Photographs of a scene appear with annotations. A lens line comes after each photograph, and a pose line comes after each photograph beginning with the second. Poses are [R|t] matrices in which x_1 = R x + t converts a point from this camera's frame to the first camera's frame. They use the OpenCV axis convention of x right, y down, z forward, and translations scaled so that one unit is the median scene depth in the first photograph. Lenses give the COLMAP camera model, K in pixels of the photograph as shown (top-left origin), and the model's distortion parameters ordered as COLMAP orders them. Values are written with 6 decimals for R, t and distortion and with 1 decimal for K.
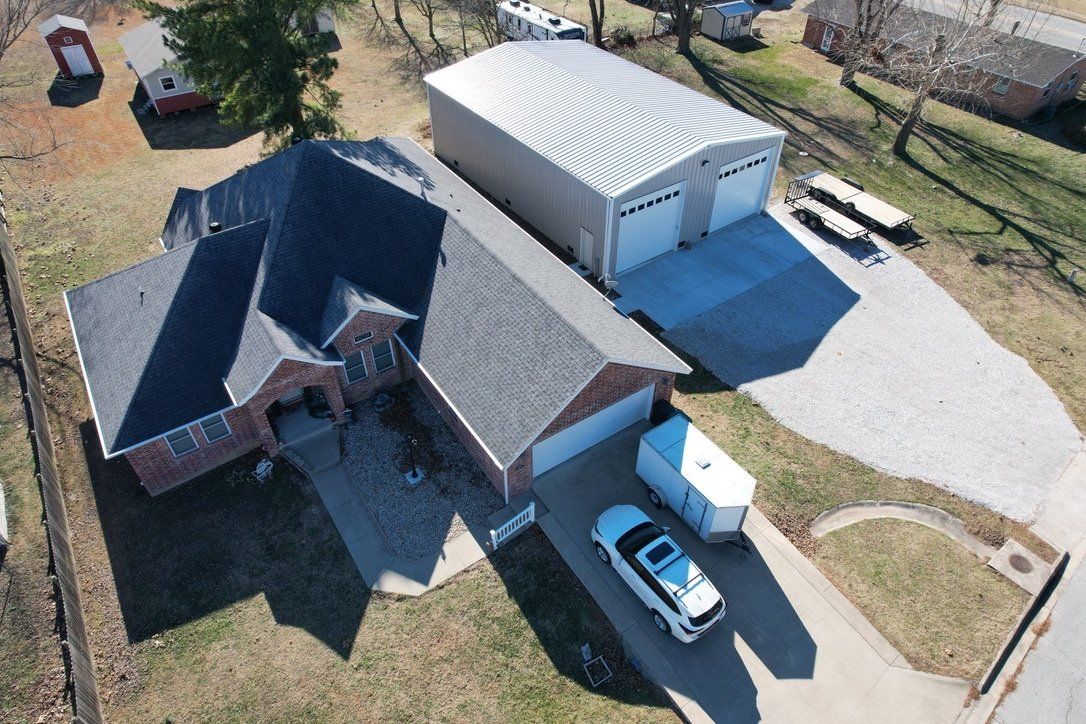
lens RADIAL K [[701.7, 0, 548.1], [0, 701.7, 359.5], [0, 0, 1]] dist [-0.085082, 0.079200]
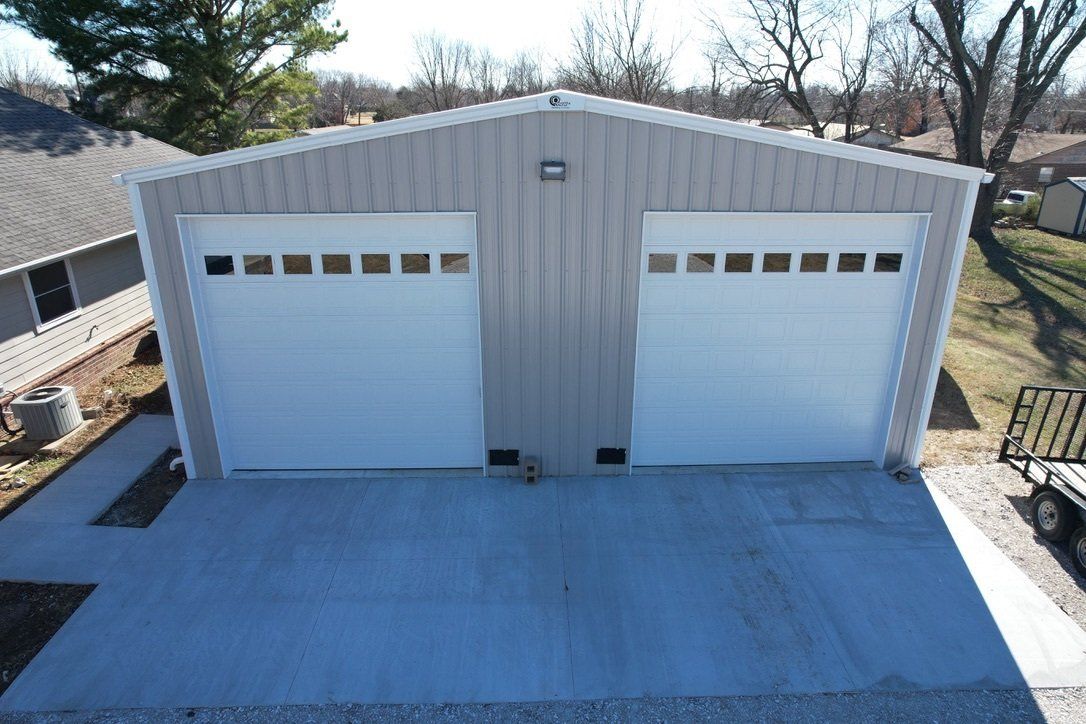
lens RADIAL K [[701.7, 0, 548.1], [0, 701.7, 359.5], [0, 0, 1]] dist [-0.085082, 0.079200]
pose [[0.831499, 0.195562, -0.519967, 0.355804], [-0.376378, 0.886745, -0.268371, -0.129209], [0.408595, 0.418854, 0.810933, 0.746531]]
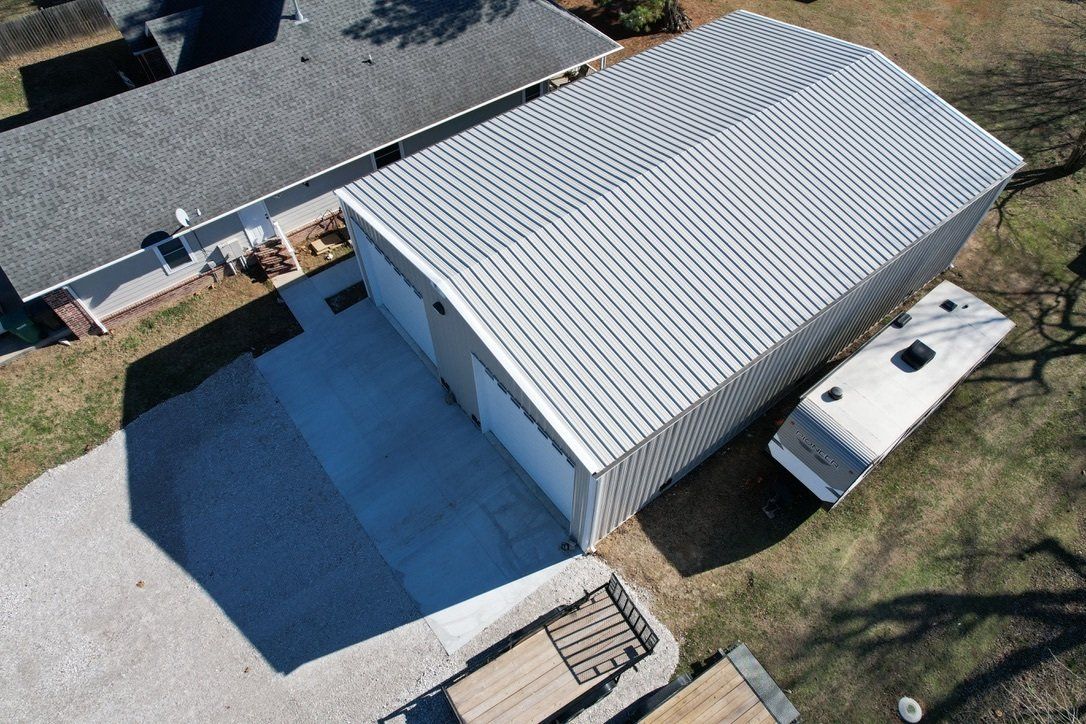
lens RADIAL K [[701.7, 0, 548.1], [0, 701.7, 359.5], [0, 0, 1]] dist [-0.085082, 0.079200]
pose [[0.046315, 0.807357, -0.588242, 0.534658], [-0.679267, 0.457226, 0.574056, -0.584093], [0.732428, 0.372987, 0.569588, 0.713420]]
